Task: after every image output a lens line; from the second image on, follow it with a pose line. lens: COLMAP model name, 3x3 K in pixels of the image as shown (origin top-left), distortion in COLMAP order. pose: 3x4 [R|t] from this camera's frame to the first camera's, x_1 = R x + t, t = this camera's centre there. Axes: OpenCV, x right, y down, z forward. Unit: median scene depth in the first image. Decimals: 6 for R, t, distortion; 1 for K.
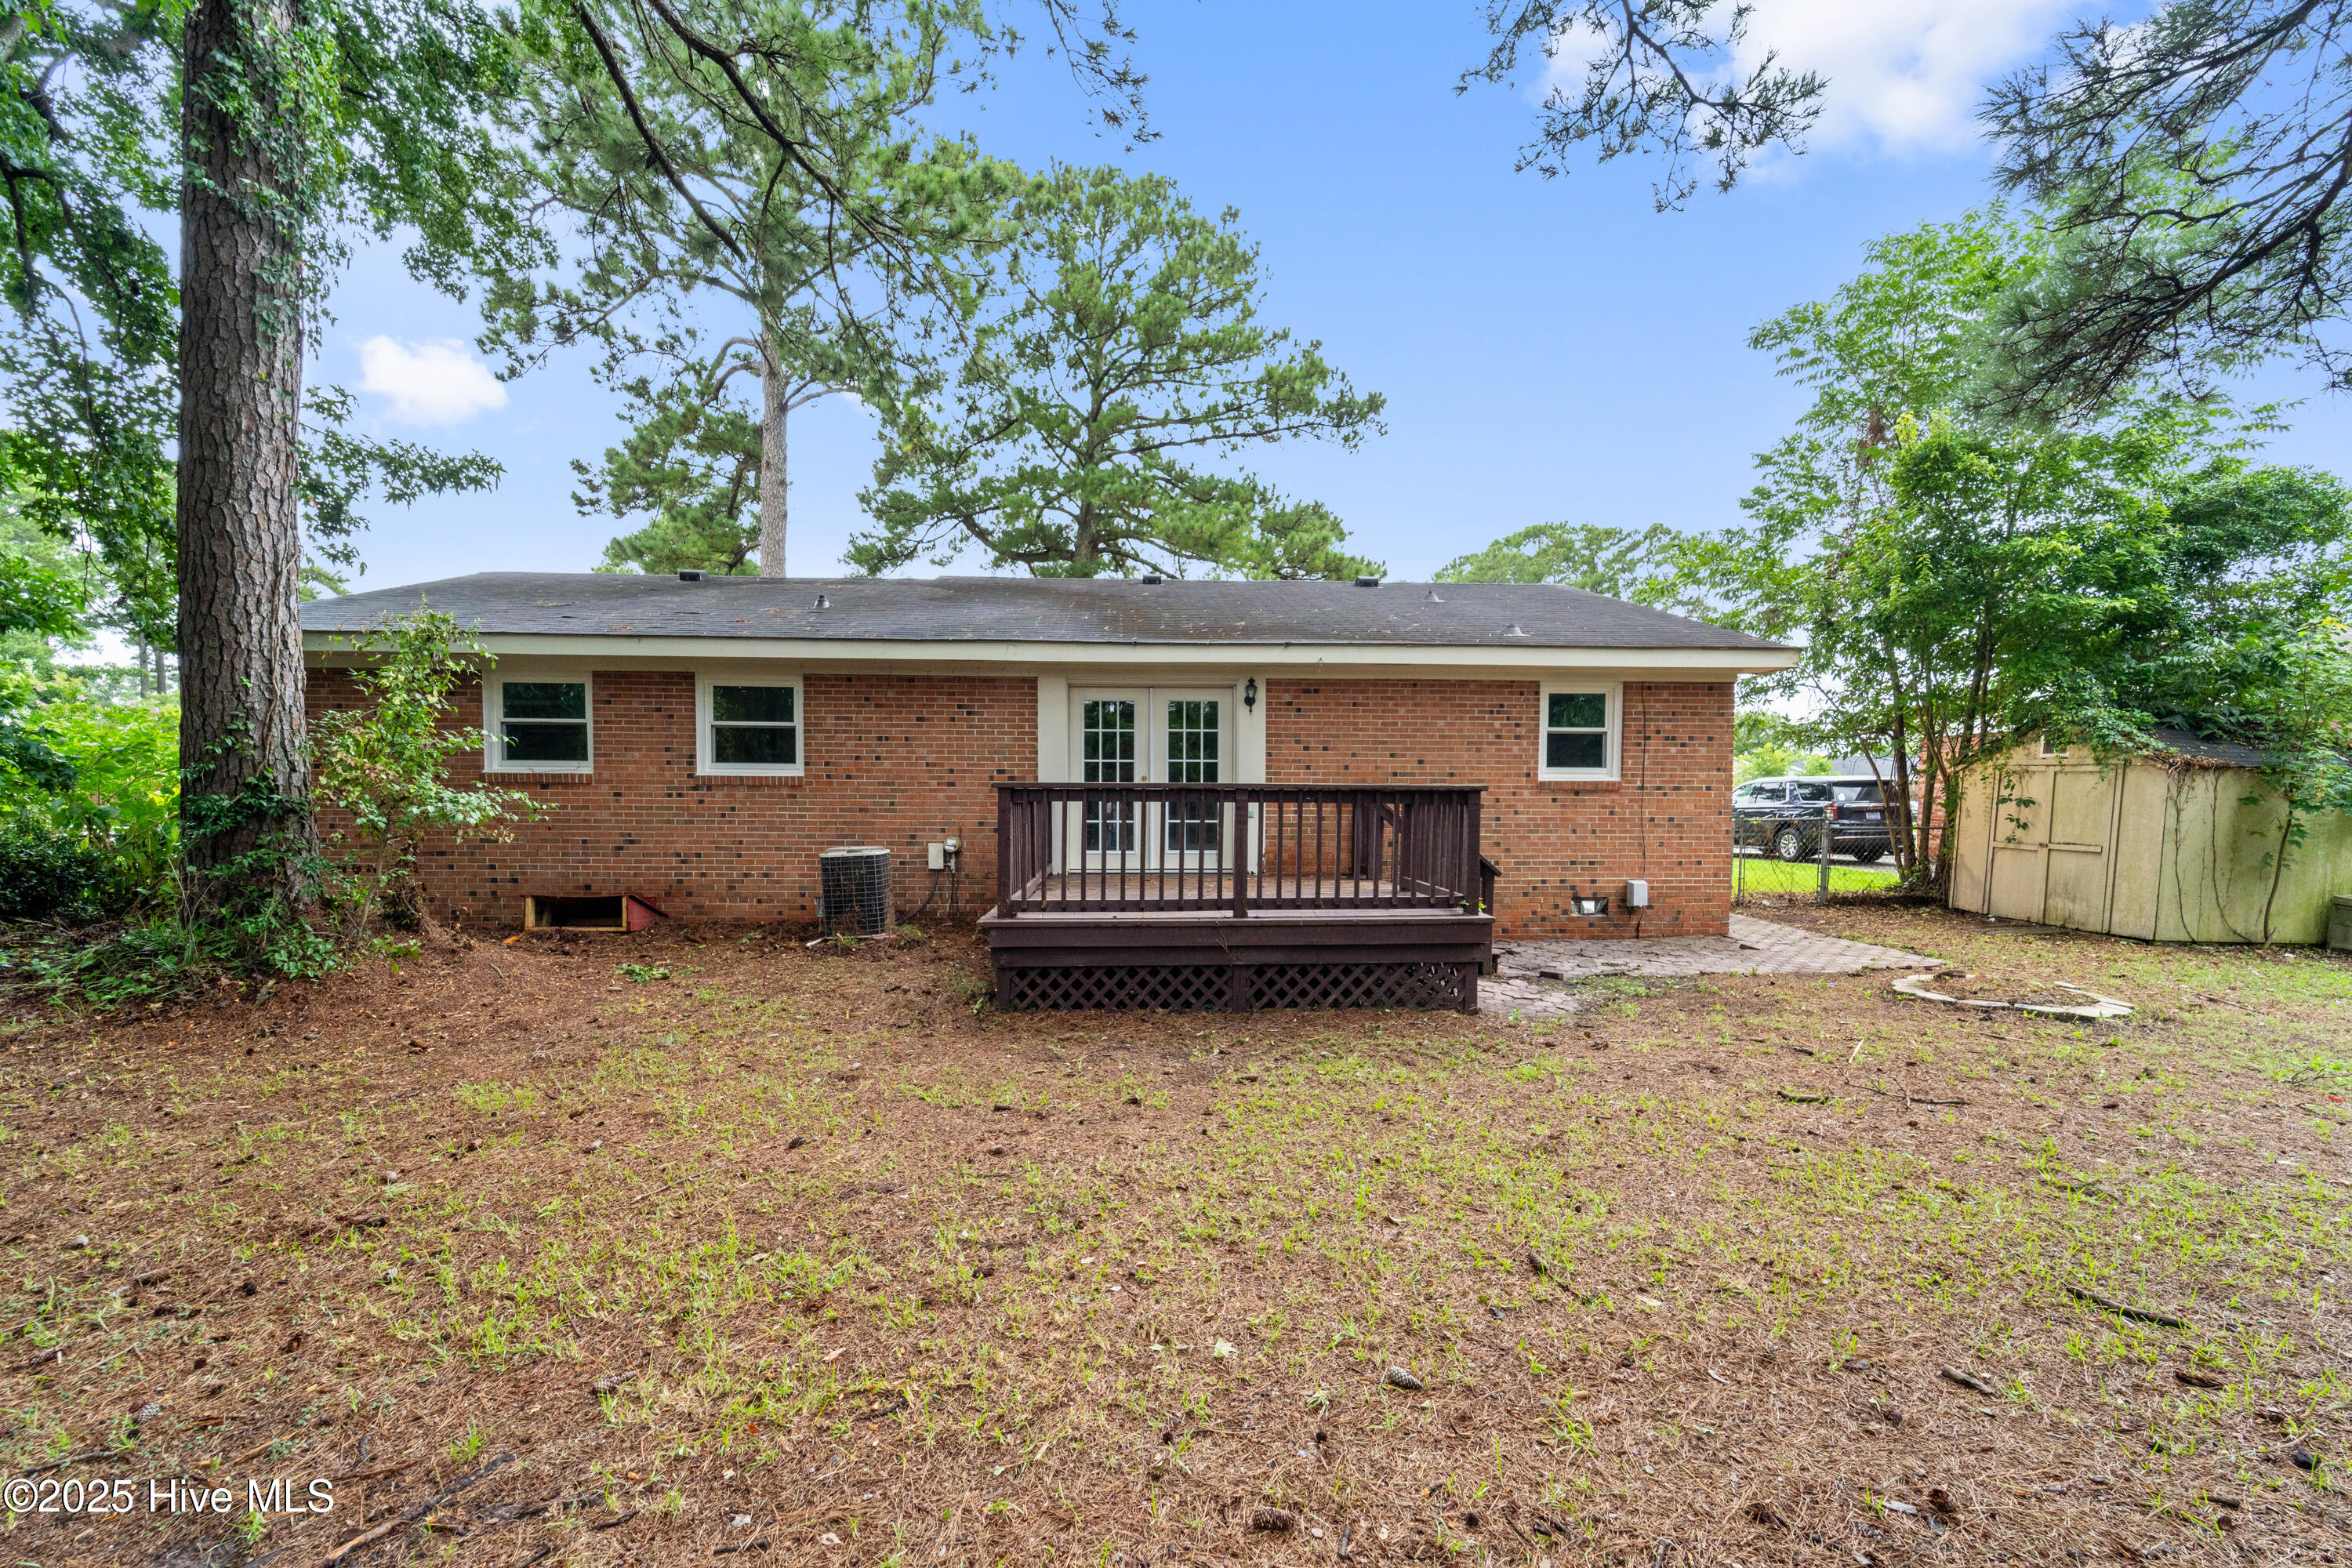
lens RADIAL K [[951.1, 0, 1175.6], [0, 951.1, 825.6], [0, 0, 1]] dist [-0.001364, -0.000263]
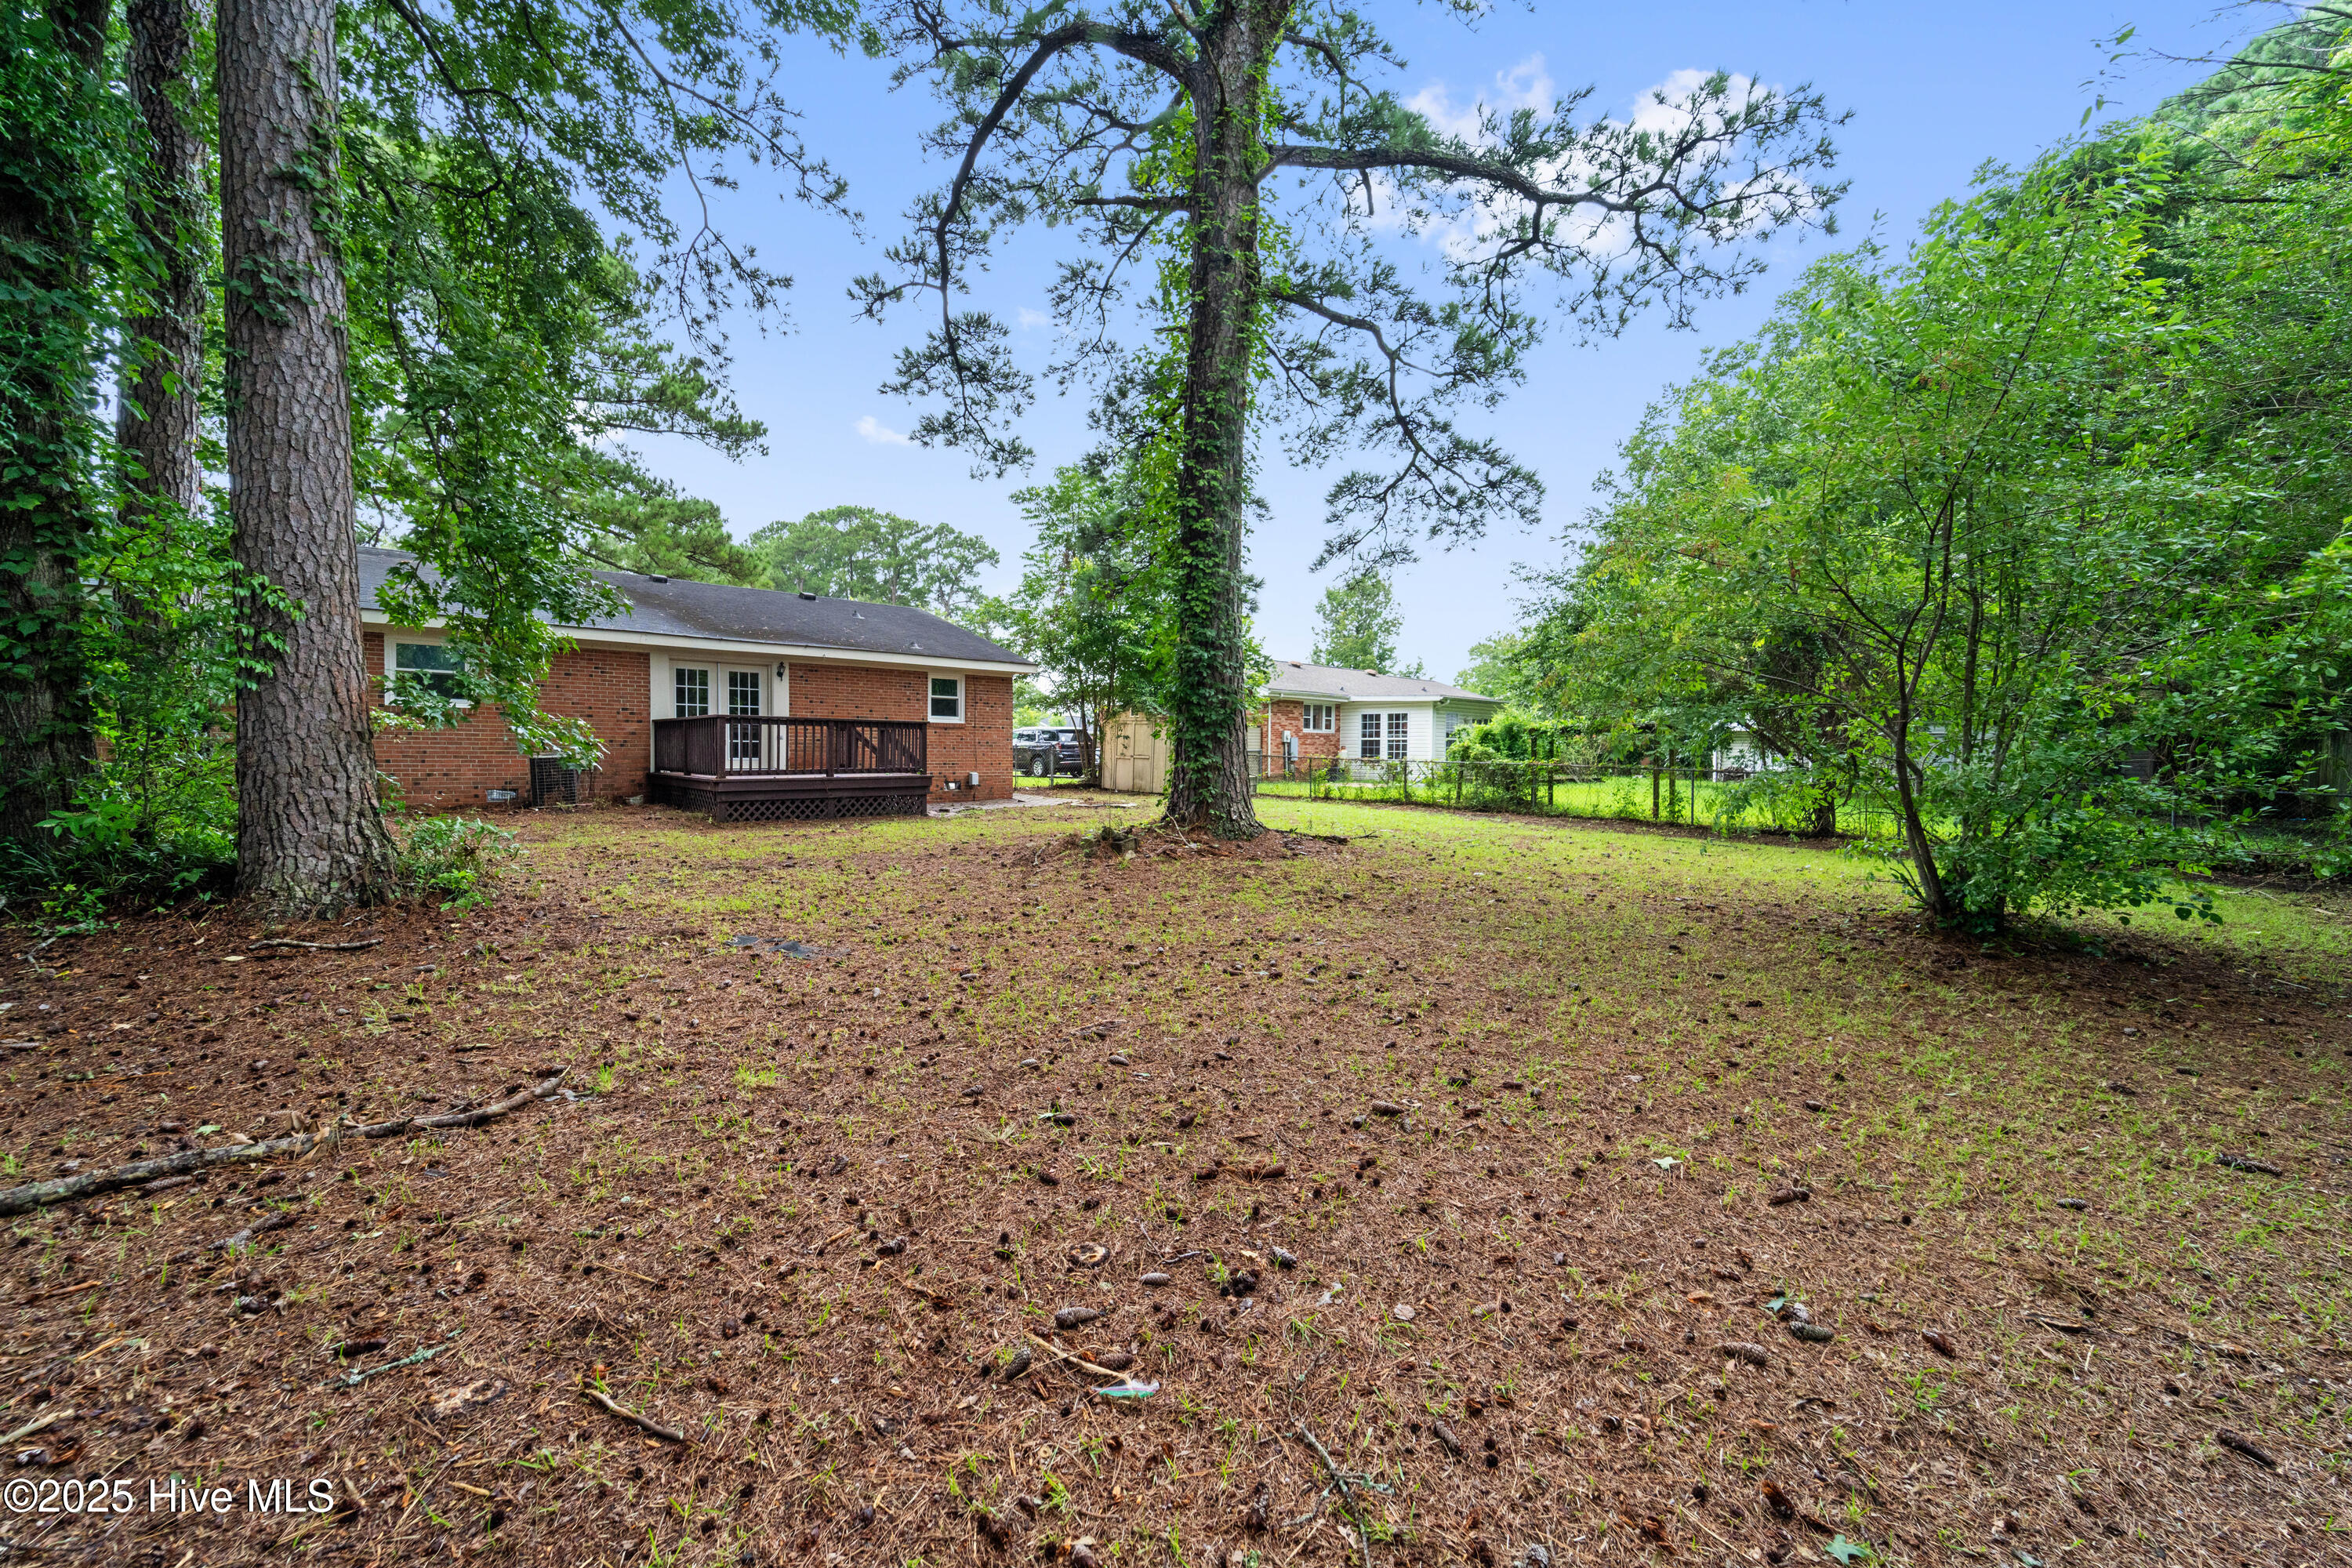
lens RADIAL K [[951.1, 0, 1175.6], [0, 951.1, 825.6], [0, 0, 1]] dist [-0.001364, -0.000263]
pose [[0.755887, -0.047294, 0.652992, -0.480664], [0.013719, 0.998313, 0.056424, 0.056551], [-0.654559, -0.033691, 0.755260, -0.760842]]
